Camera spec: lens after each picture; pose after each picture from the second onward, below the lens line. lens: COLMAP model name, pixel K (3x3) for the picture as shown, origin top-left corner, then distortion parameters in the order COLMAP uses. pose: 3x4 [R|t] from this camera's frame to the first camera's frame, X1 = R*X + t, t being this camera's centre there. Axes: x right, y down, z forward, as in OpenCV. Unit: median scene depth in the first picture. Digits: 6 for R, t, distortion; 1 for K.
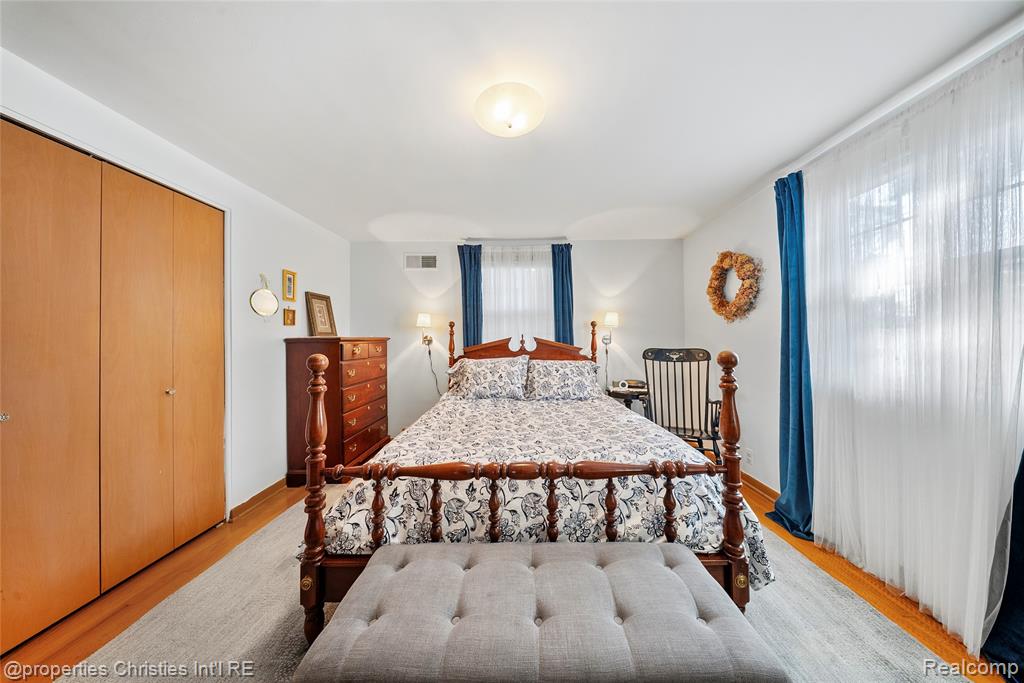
lens RADIAL K [[307.7, 0, 520.3], [0, 307.7, 339.6], [0, 0, 1]] dist [-0.001575, -0.000157]
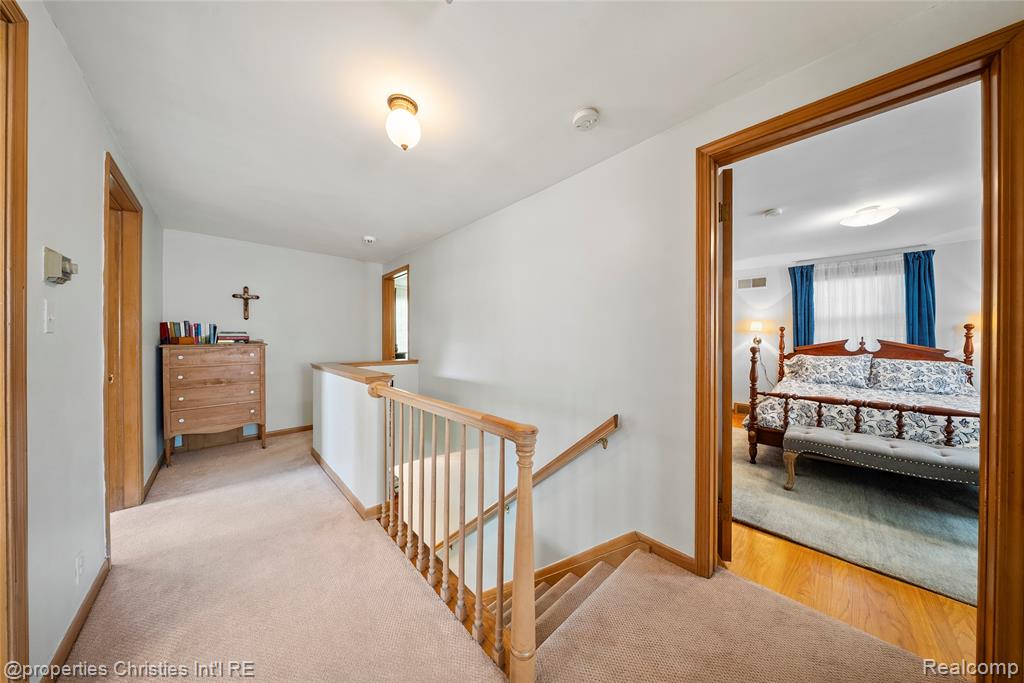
lens RADIAL K [[307.7, 0, 520.3], [0, 307.7, 339.6], [0, 0, 1]] dist [-0.001575, -0.000157]
pose [[0.701450, 0.012101, -0.712616, -0.076162], [-0.008606, 0.999927, 0.008509, -0.005343], [0.712667, 0.000164, 0.701503, -0.763315]]
